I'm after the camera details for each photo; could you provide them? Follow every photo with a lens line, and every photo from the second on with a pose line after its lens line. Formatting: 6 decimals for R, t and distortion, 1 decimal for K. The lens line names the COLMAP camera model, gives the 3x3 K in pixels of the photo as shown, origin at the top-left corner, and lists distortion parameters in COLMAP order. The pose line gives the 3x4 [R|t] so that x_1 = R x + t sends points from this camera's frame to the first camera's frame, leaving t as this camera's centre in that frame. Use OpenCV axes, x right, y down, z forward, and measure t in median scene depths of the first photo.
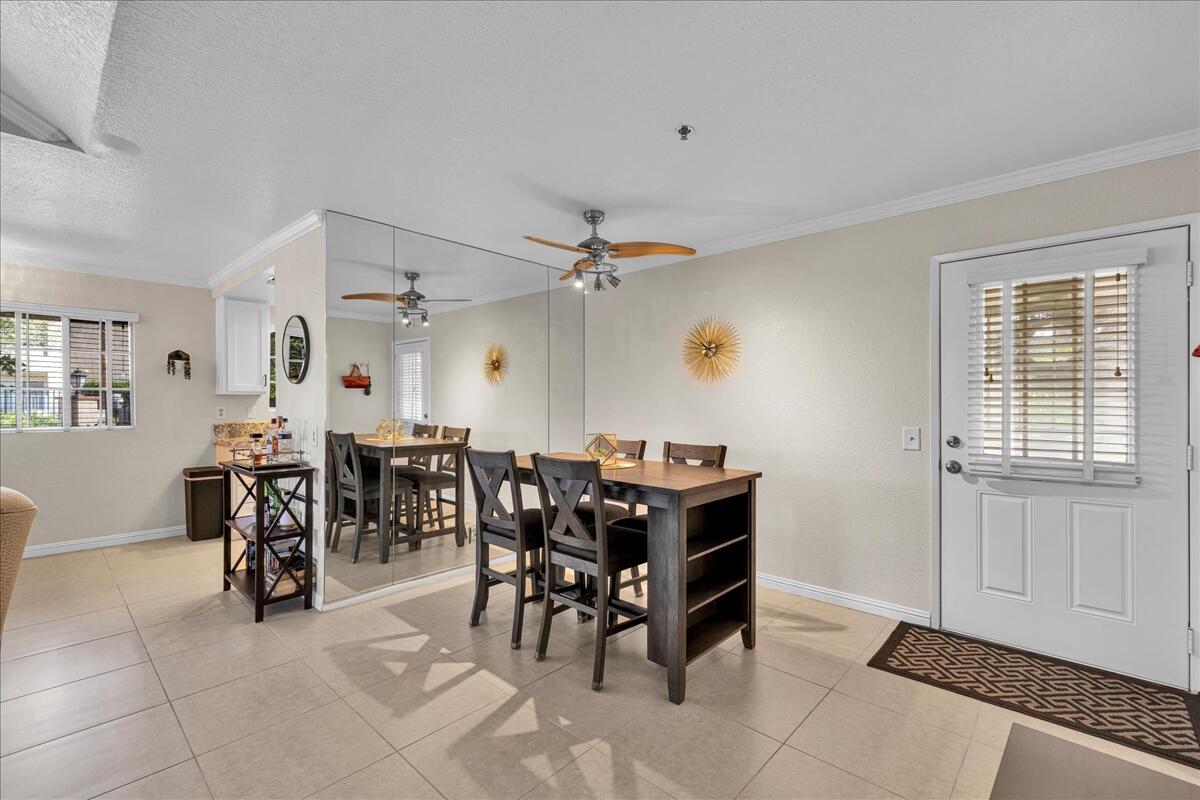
lens RADIAL K [[537.8, 0, 613.1], [0, 537.8, 400.9], [0, 0, 1]] dist [0.001479, 0.000378]
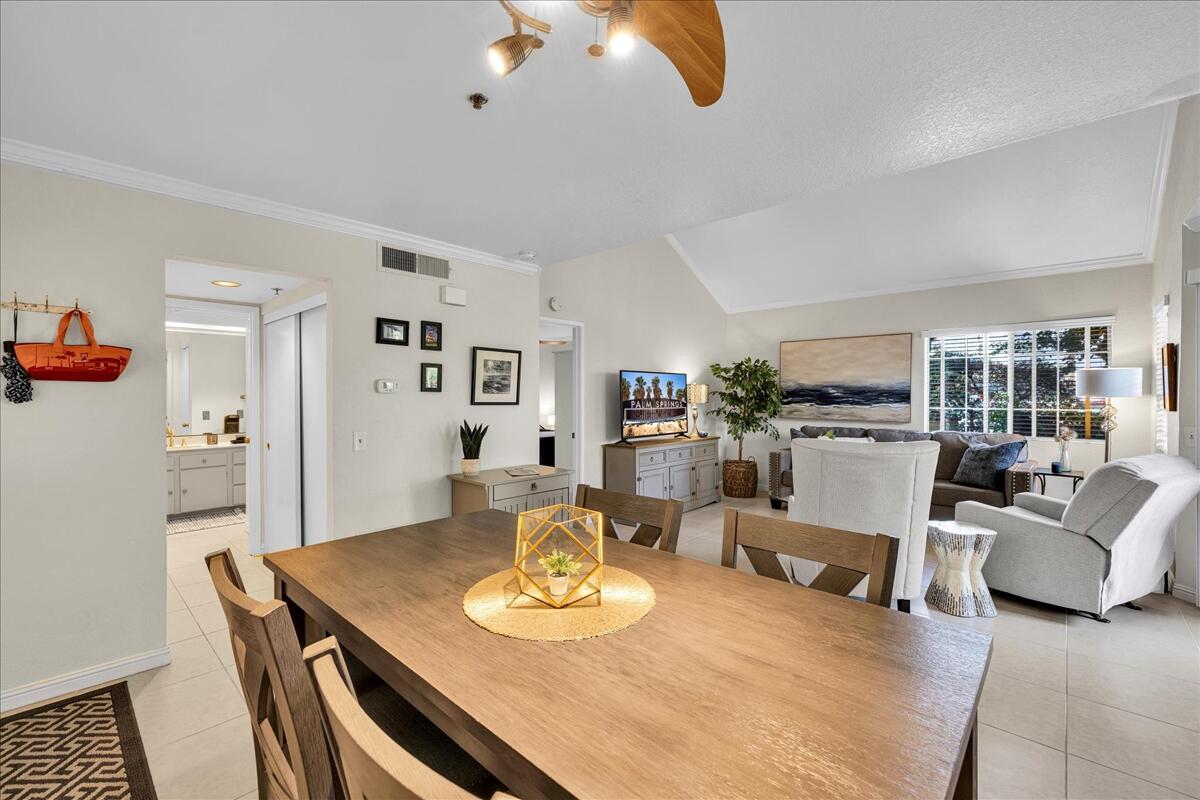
lens RADIAL K [[505.5, 0, 602.6], [0, 505.5, 397.0], [0, 0, 1]] dist [0.001871, -0.000461]
pose [[-0.999929, 0.000095, 0.011956, -0.057971], [0.000151, 0.999989, 0.004760, -0.024324], [-0.011956, 0.004762, -0.999917, 1.348864]]
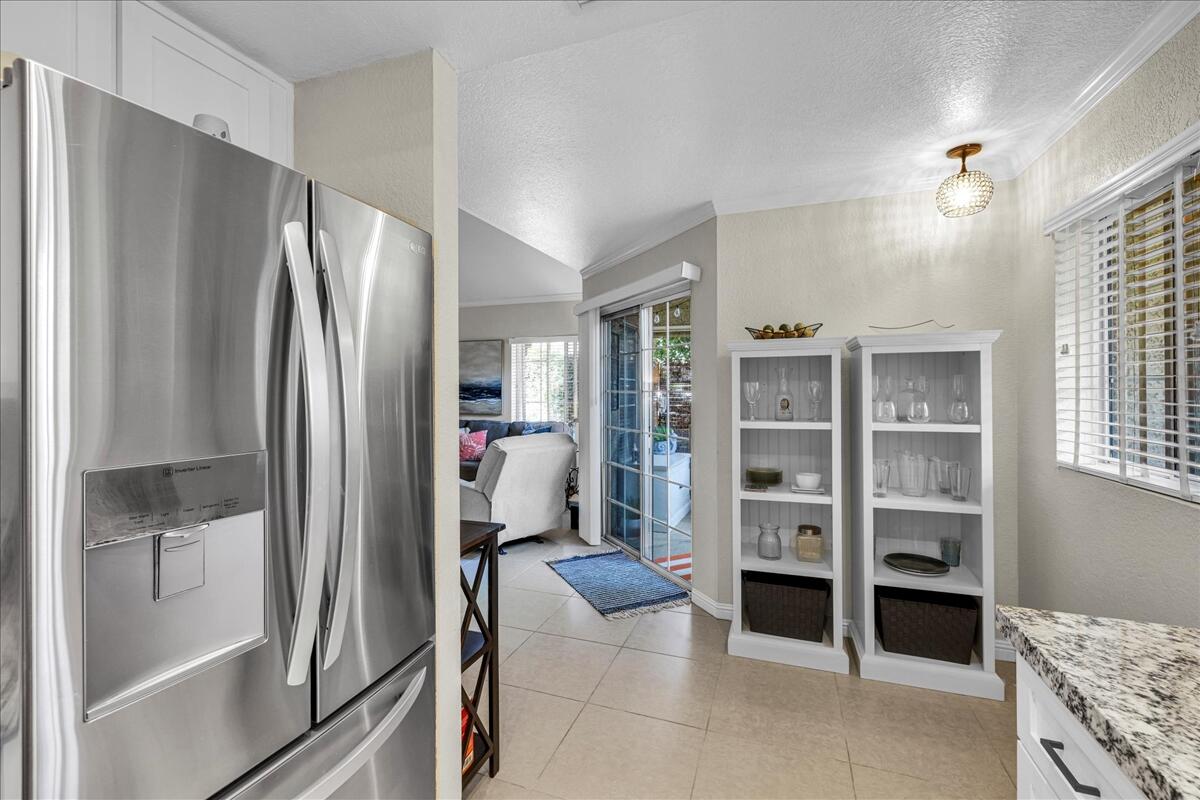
lens RADIAL K [[505.5, 0, 598.3], [0, 505.5, 388.7], [0, 0, 1]] dist [0.001871, -0.000461]
pose [[-0.927651, 0.002166, -0.373441, -0.715538], [0.004427, 0.999977, -0.005197, -0.020915], [0.373421, -0.006475, -0.927639, 1.697810]]
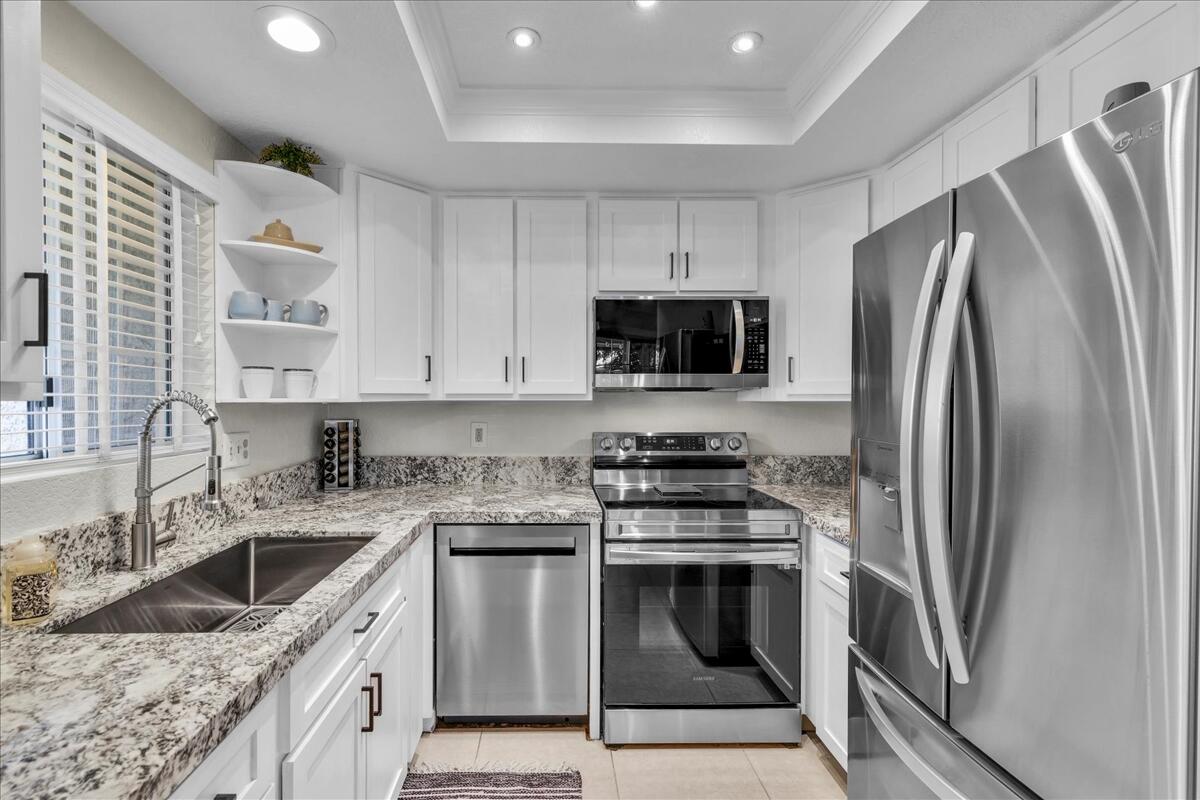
lens RADIAL K [[537.8, 0, 562.7], [0, 537.8, 403.8], [0, 0, 1]] dist [0.001479, 0.000378]
pose [[0.725461, -0.007380, 0.688223, -1.056325], [-0.000395, 0.999938, 0.011139, -0.021356], [-0.688263, -0.008353, 0.725413, 1.291785]]
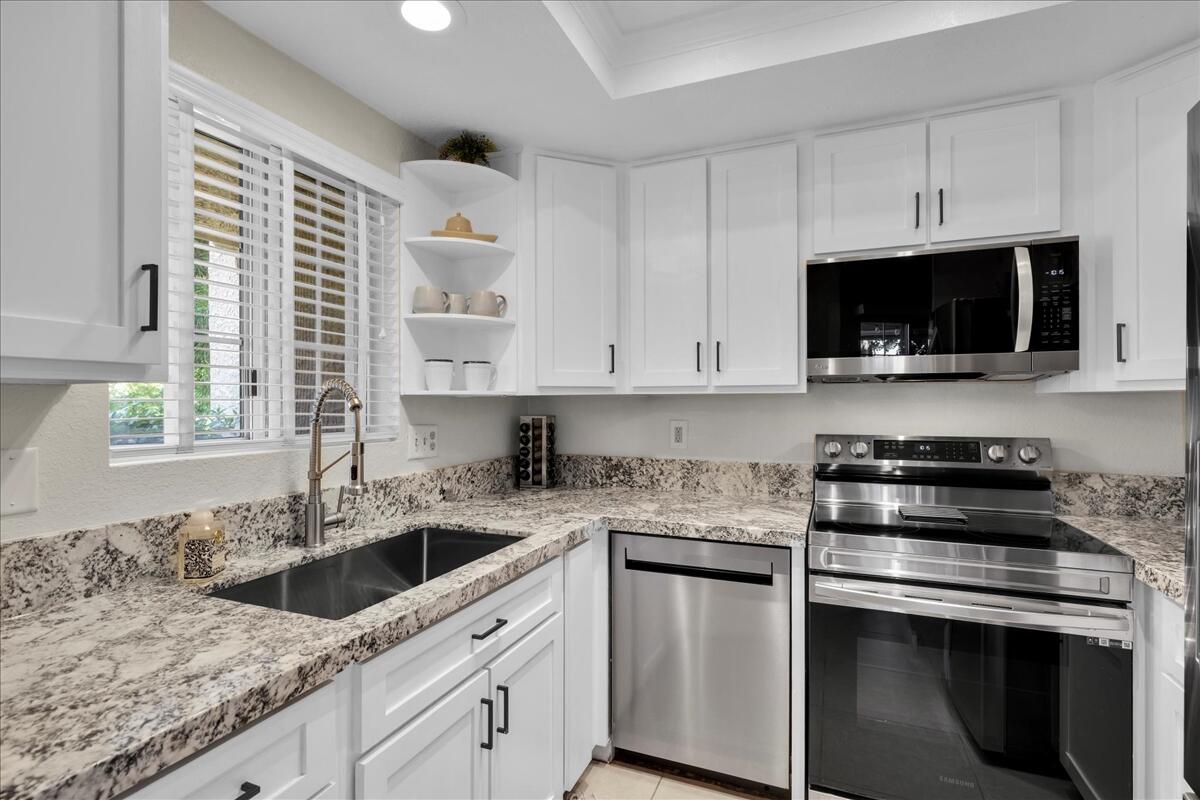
lens RADIAL K [[576.9, 0, 601.2], [0, 576.9, 402.4], [0, 0, 1]] dist [-0.006019, 0.002114]
pose [[0.939910, -0.001985, 0.341417, -0.943775], [0.001887, 0.999998, 0.000617, -0.008162], [-0.341417, 0.000065, 0.939912, 1.284841]]
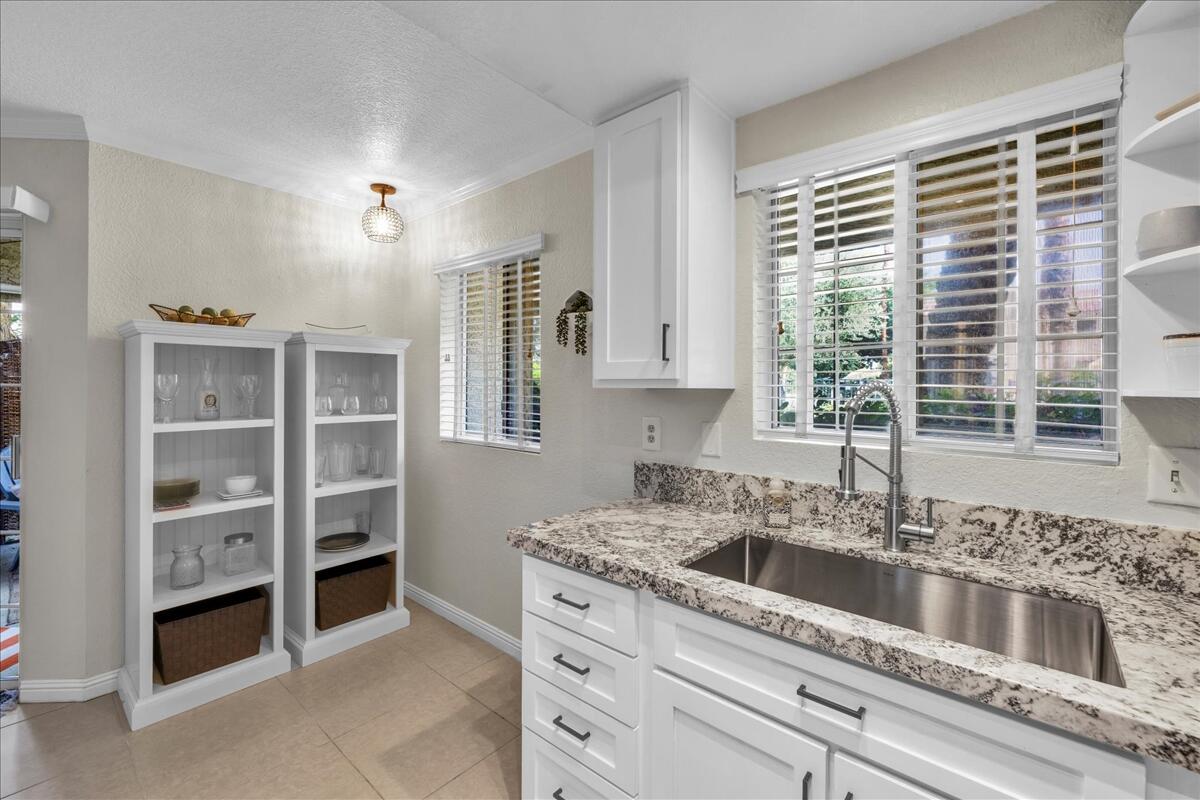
lens RADIAL K [[505.5, 0, 581.1], [0, 505.5, 385.5], [0, 0, 1]] dist [0.001871, -0.000461]
pose [[0.002218, -0.001071, -0.999997, -0.590425], [-0.003855, 0.999992, -0.001080, -0.021542], [0.999990, 0.003858, 0.002213, 1.563692]]
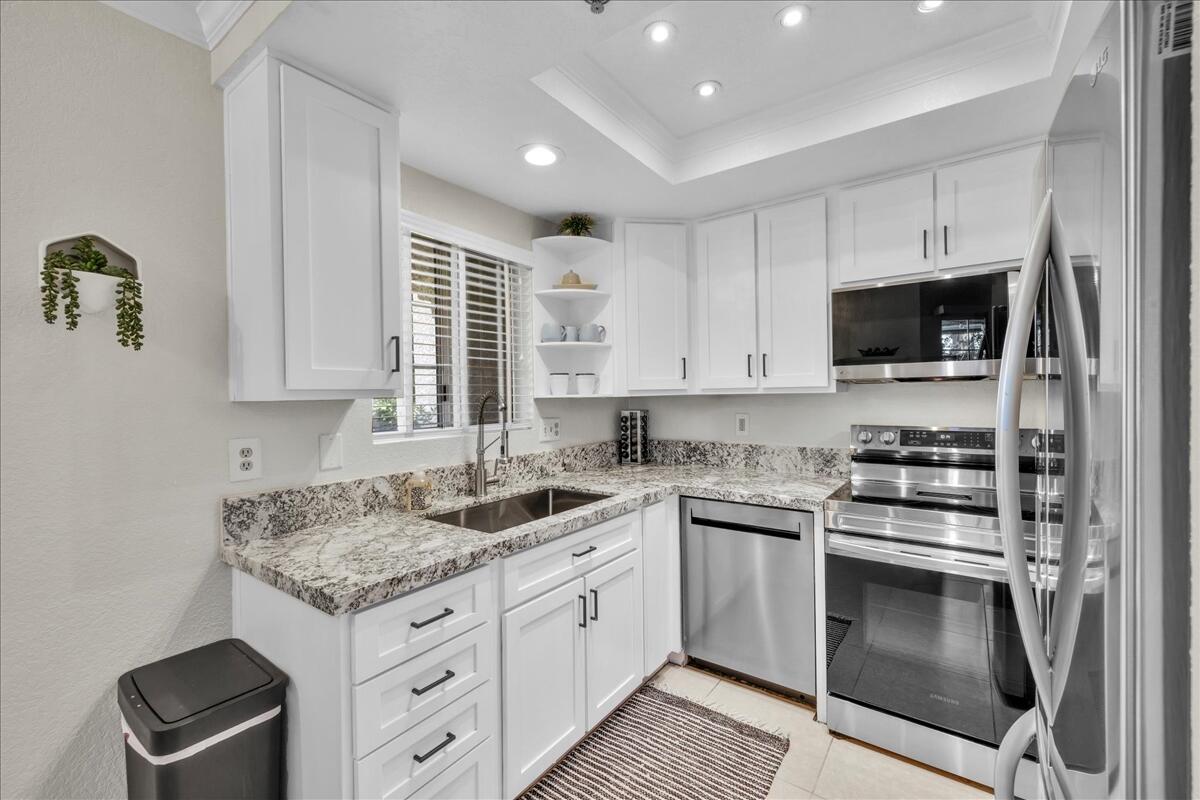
lens RADIAL K [[505.5, 0, 596.3], [0, 505.5, 397.4], [0, 0, 1]] dist [0.001871, -0.000461]
pose [[0.994491, -0.016219, 0.103557, -0.920264], [0.015682, 0.999859, 0.005999, -0.020387], [-0.103639, -0.004342, 0.994605, 1.138378]]
